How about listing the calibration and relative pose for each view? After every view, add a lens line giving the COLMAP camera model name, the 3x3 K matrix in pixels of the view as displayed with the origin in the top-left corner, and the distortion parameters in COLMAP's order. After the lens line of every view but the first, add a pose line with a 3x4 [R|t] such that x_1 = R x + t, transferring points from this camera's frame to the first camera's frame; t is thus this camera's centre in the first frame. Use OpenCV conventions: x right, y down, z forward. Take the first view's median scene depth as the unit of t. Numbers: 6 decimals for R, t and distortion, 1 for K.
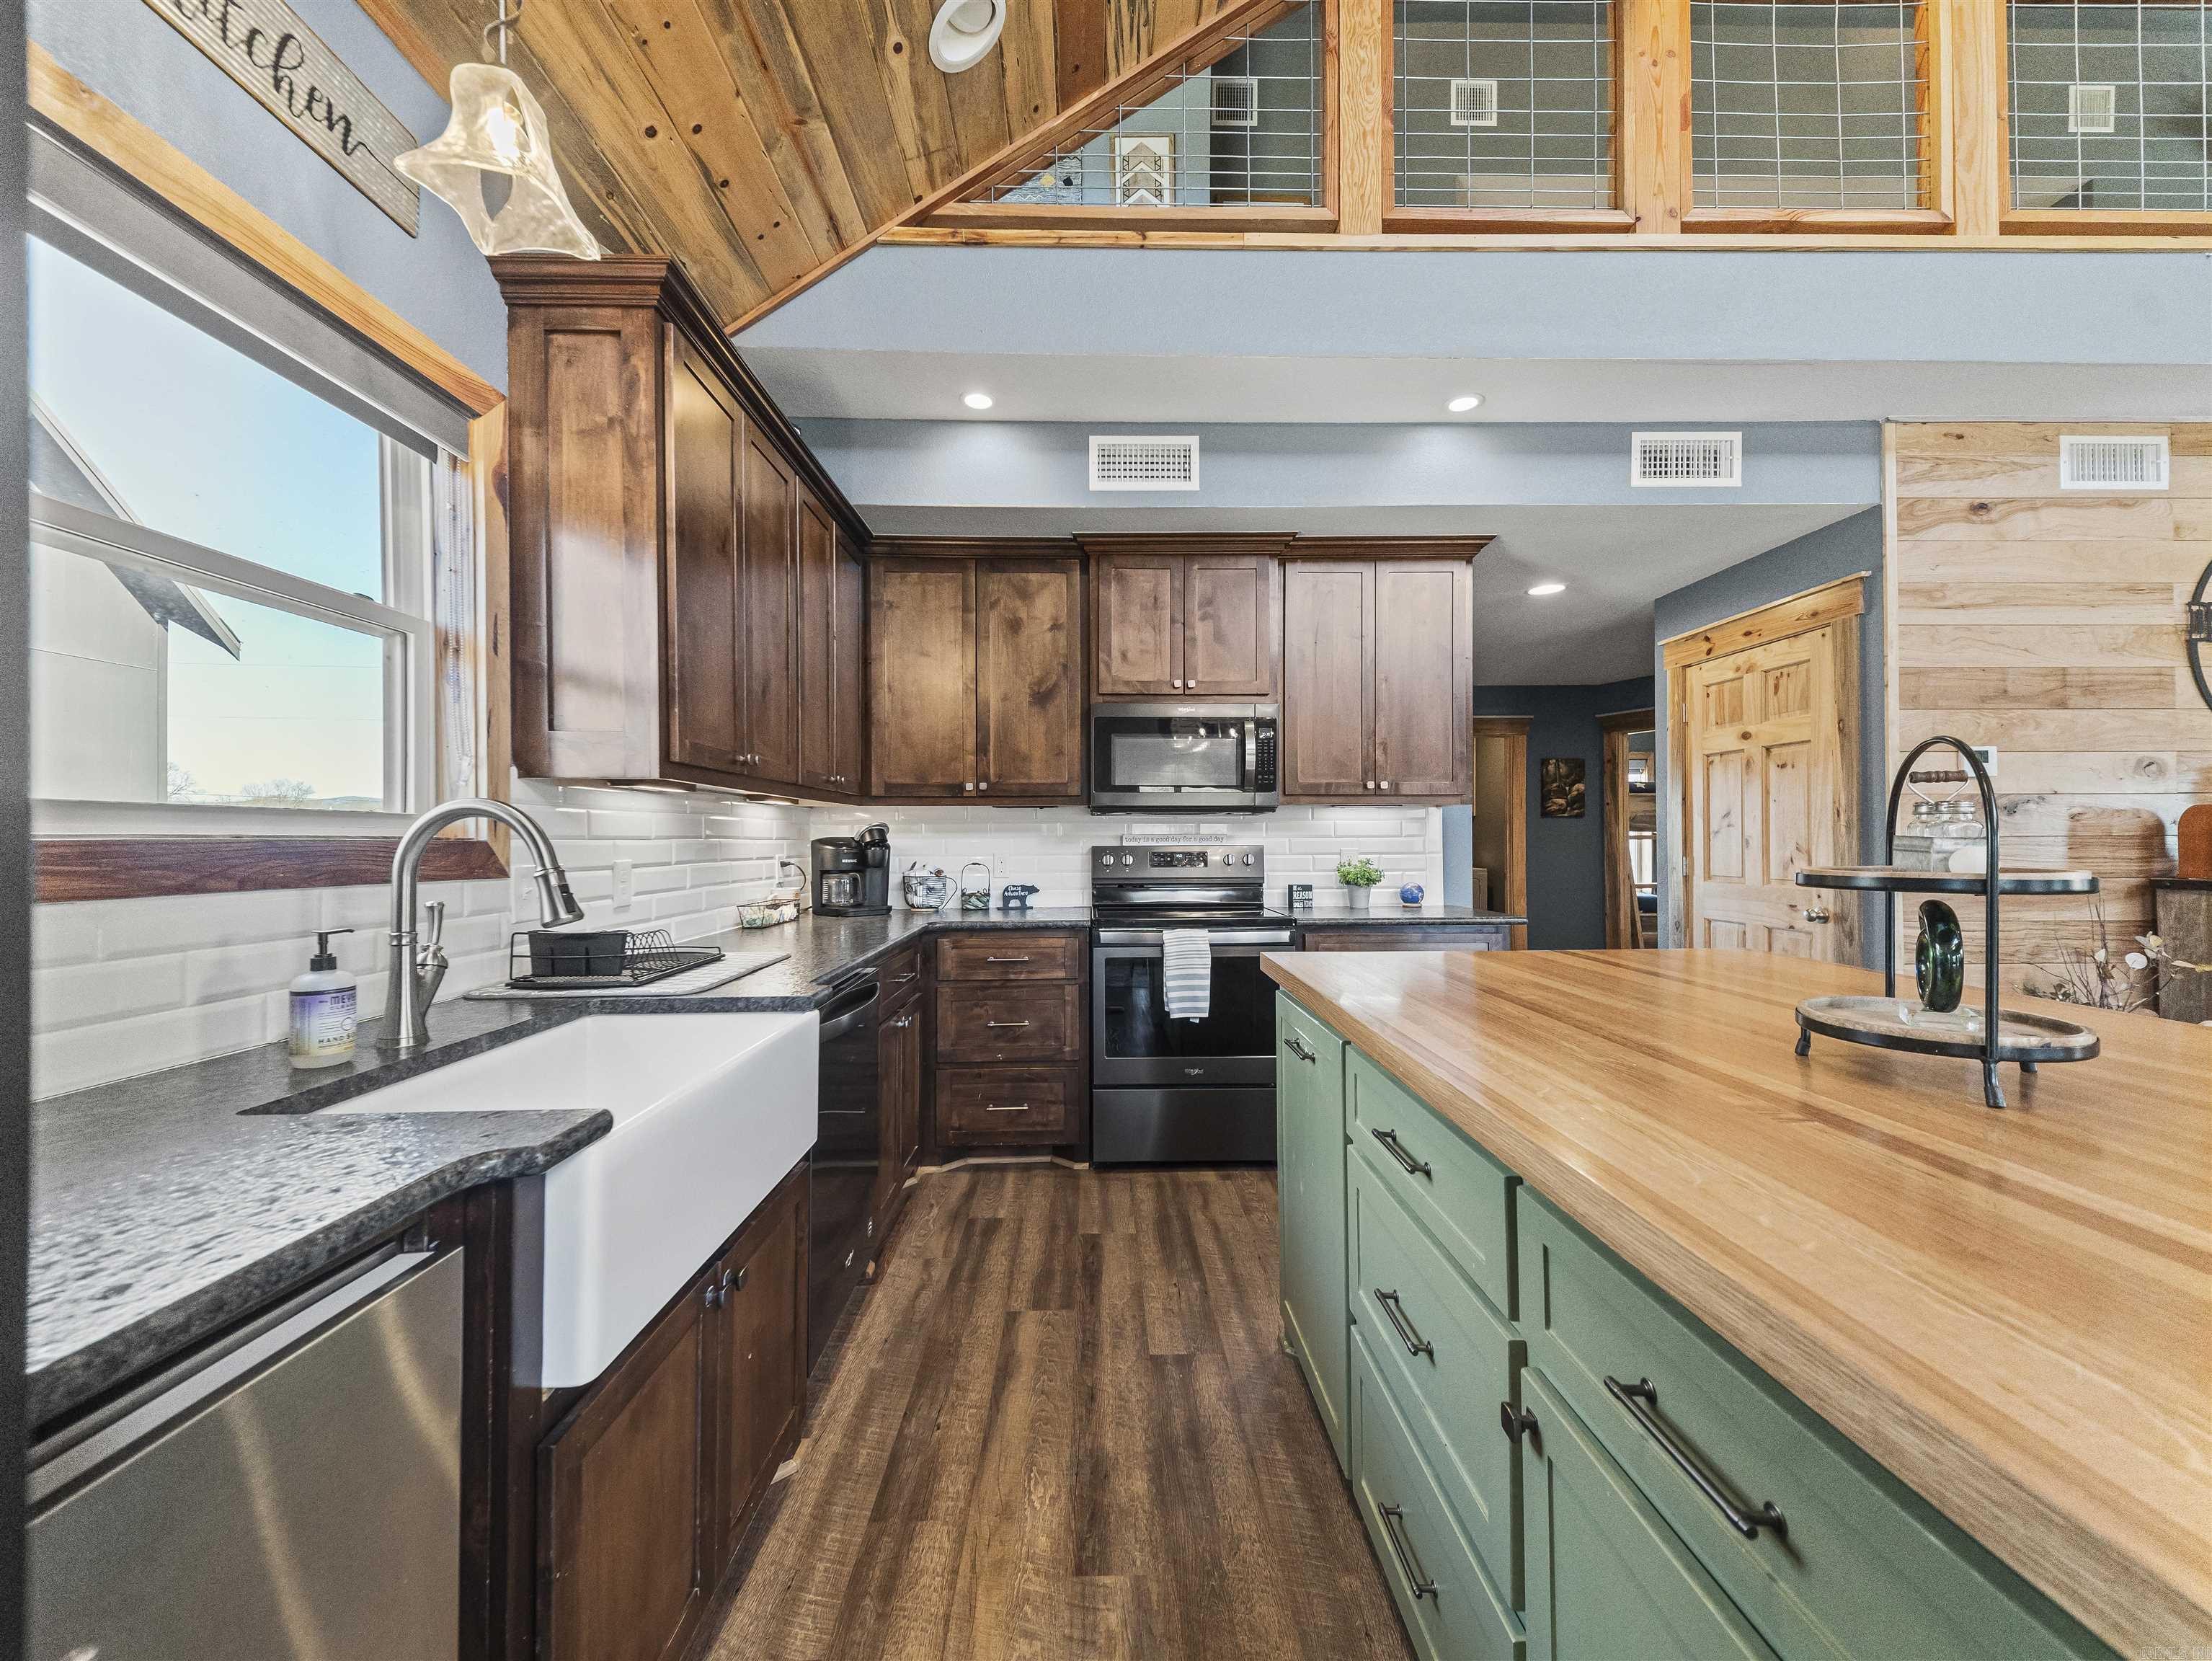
lens RADIAL K [[856.2, 0, 1116.6], [0, 856.2, 831.2], [0, 0, 1]] dist [0.032570, -0.010098]
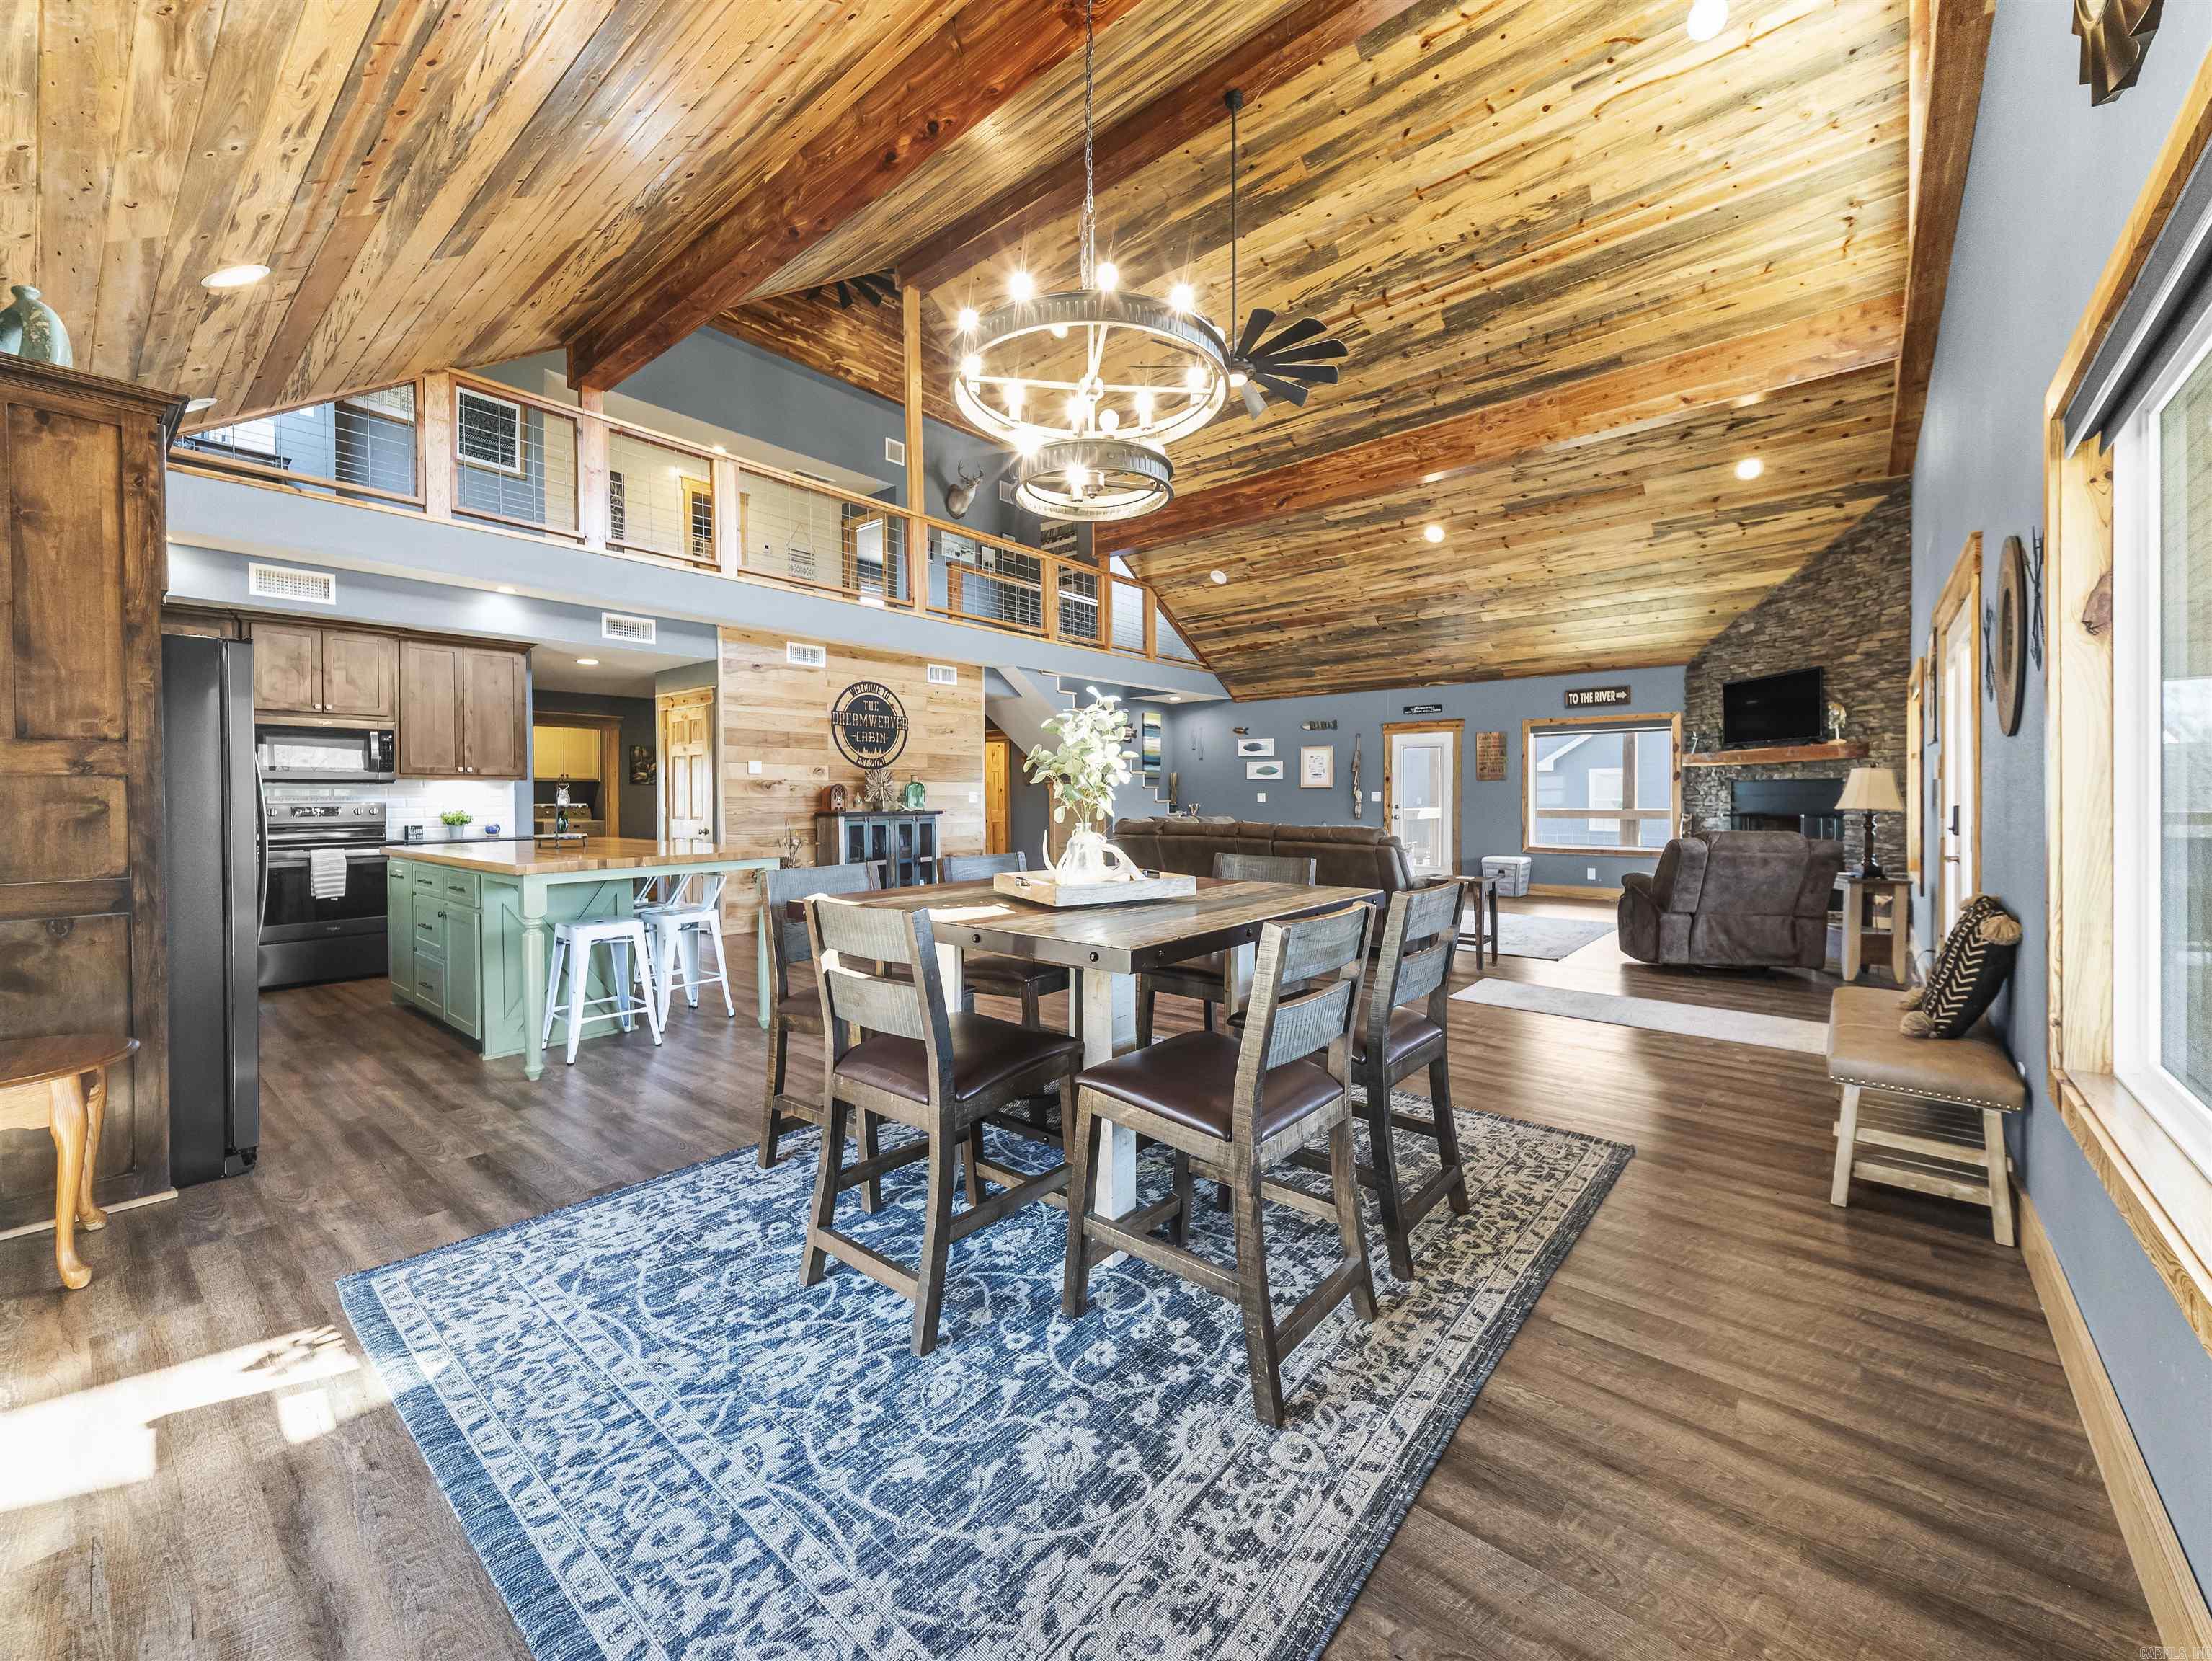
lens RADIAL K [[856.2, 0, 1114.9], [0, 856.2, 805.3], [0, 0, 1]] dist [0.032570, -0.010098]
pose [[0.661906, -0.008154, 0.749542, -0.192975], [-0.005116, 0.999868, 0.015395, -0.011898], [-0.749569, -0.014025, 0.661778, -1.414008]]
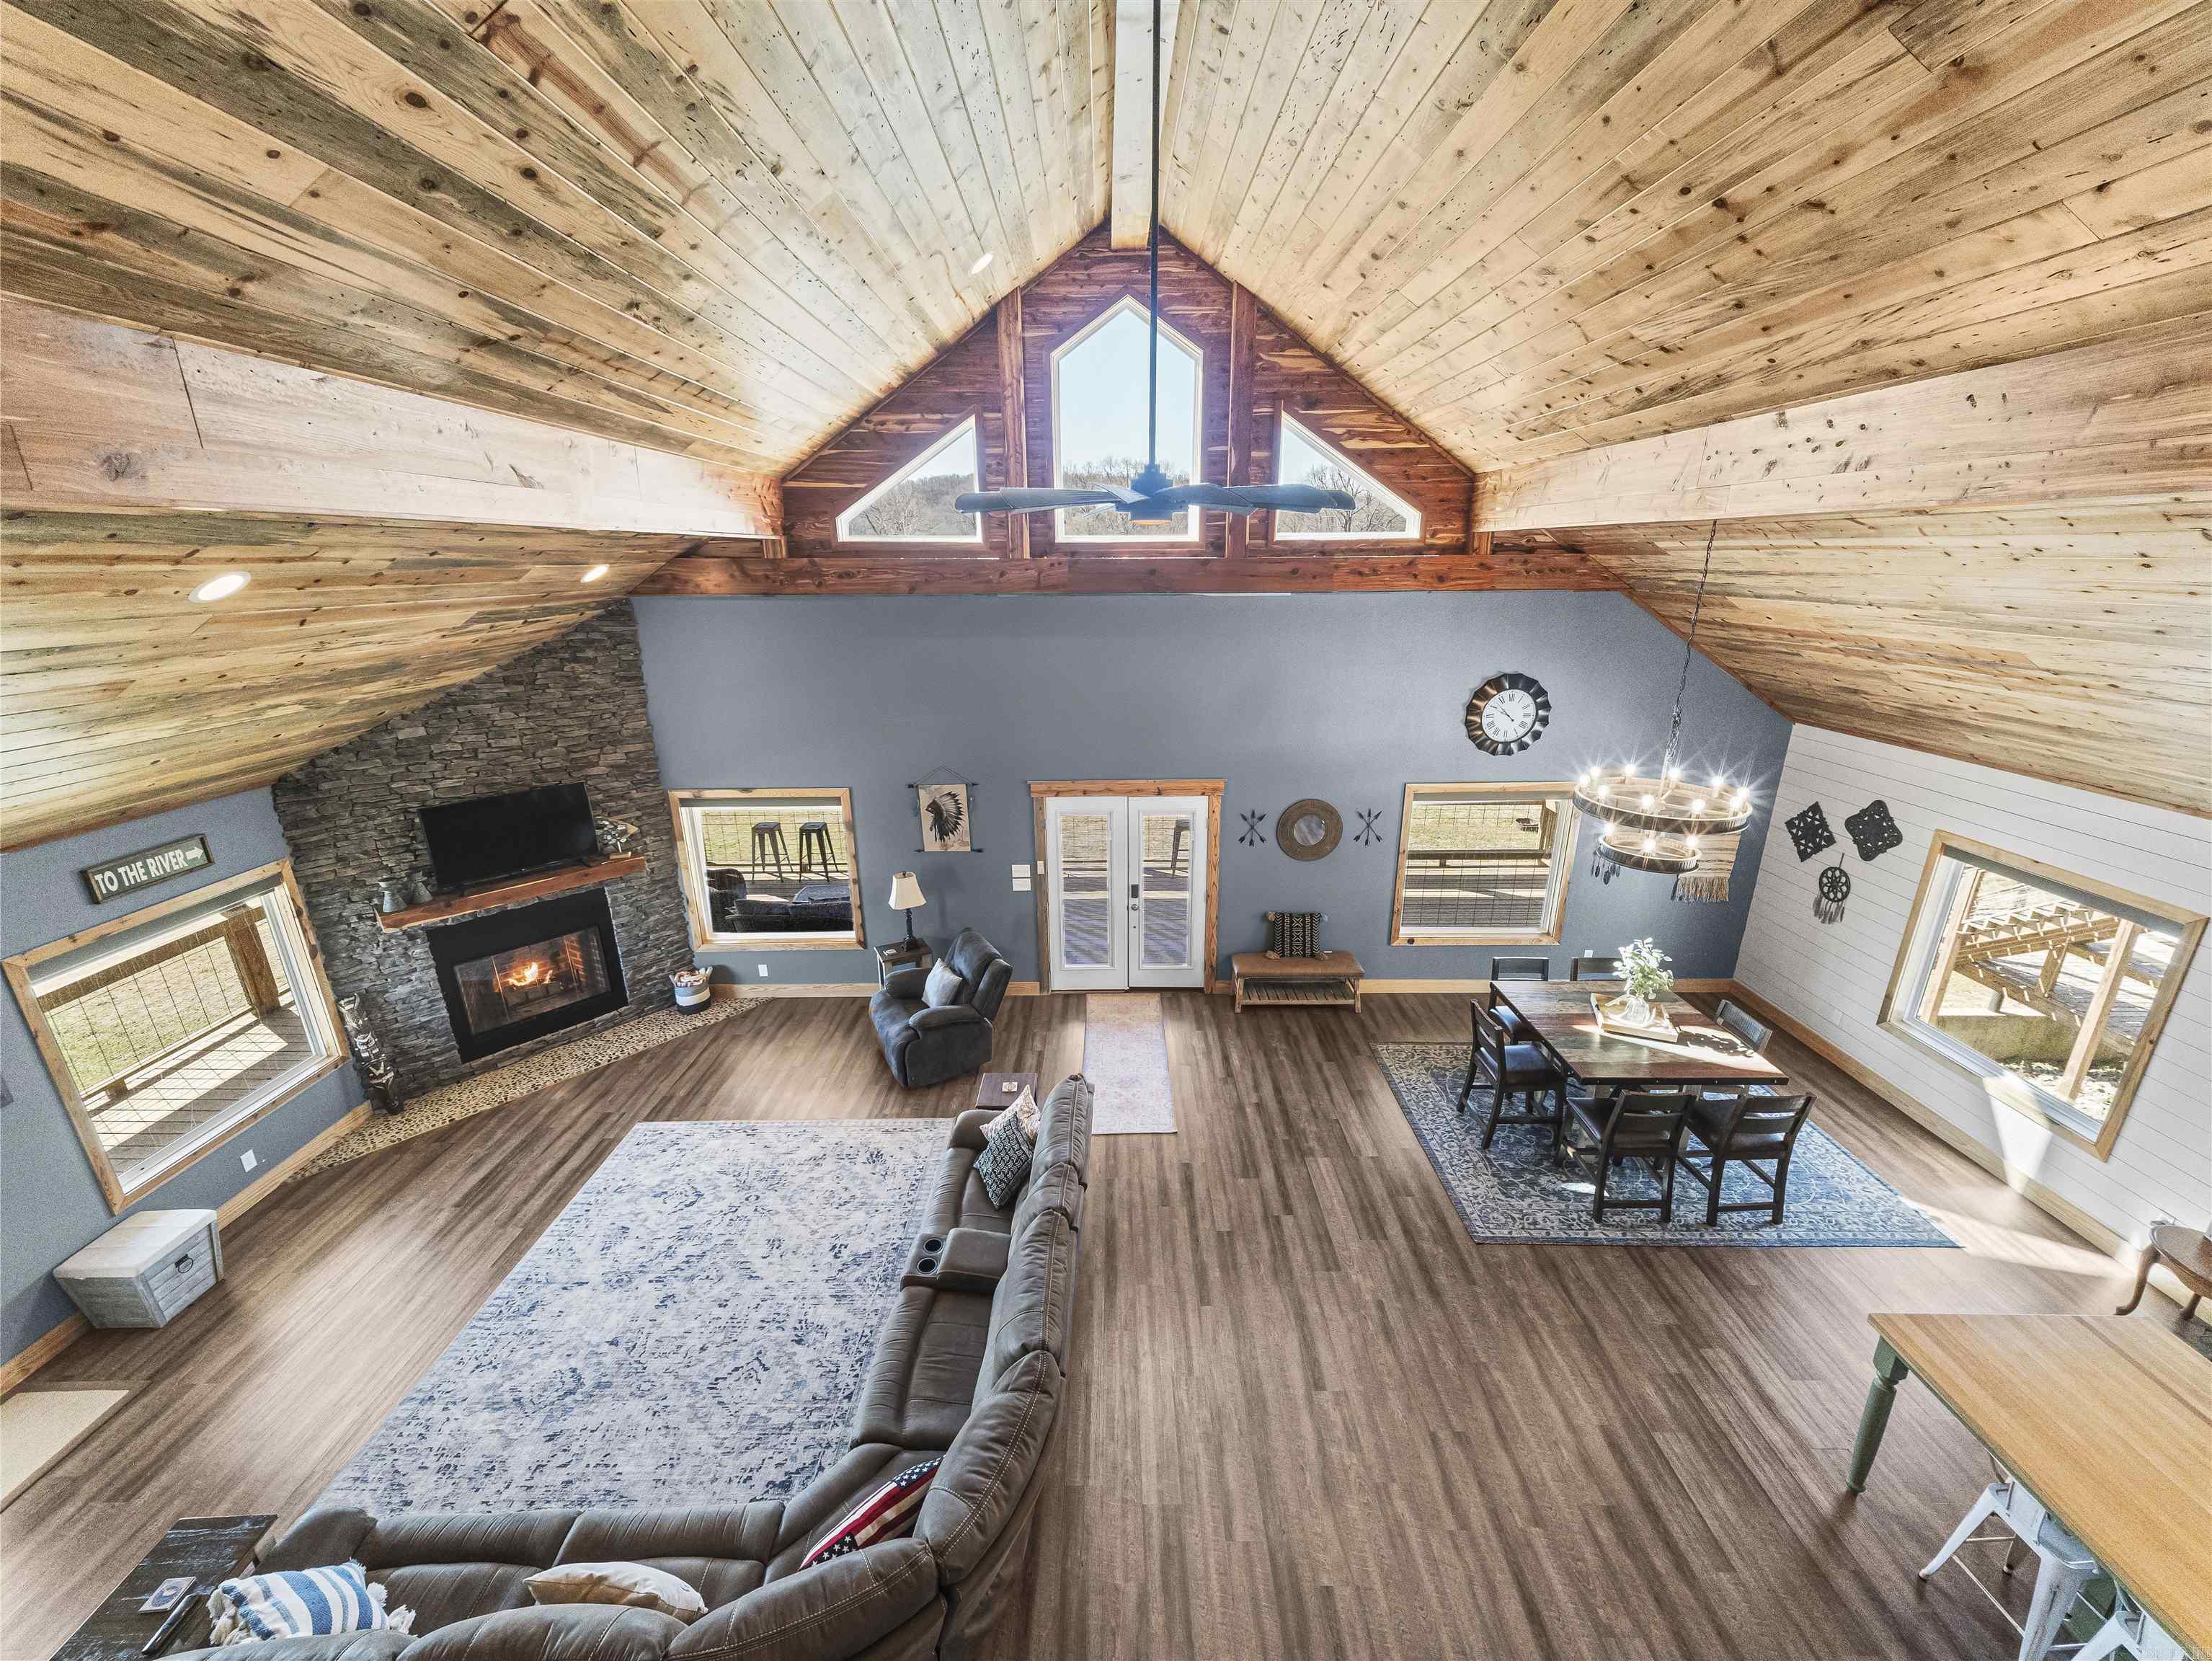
lens RADIAL K [[856.2, 0, 1109.7], [0, 856.2, 829.2], [0, 0, 1]] dist [0.032570, -0.010098]
pose [[-0.999697, 0.001230, 0.024596, 1.510293], [0.008446, 0.955295, 0.295532, -0.915704], [-0.023133, 0.295650, -0.955016, 0.896051]]
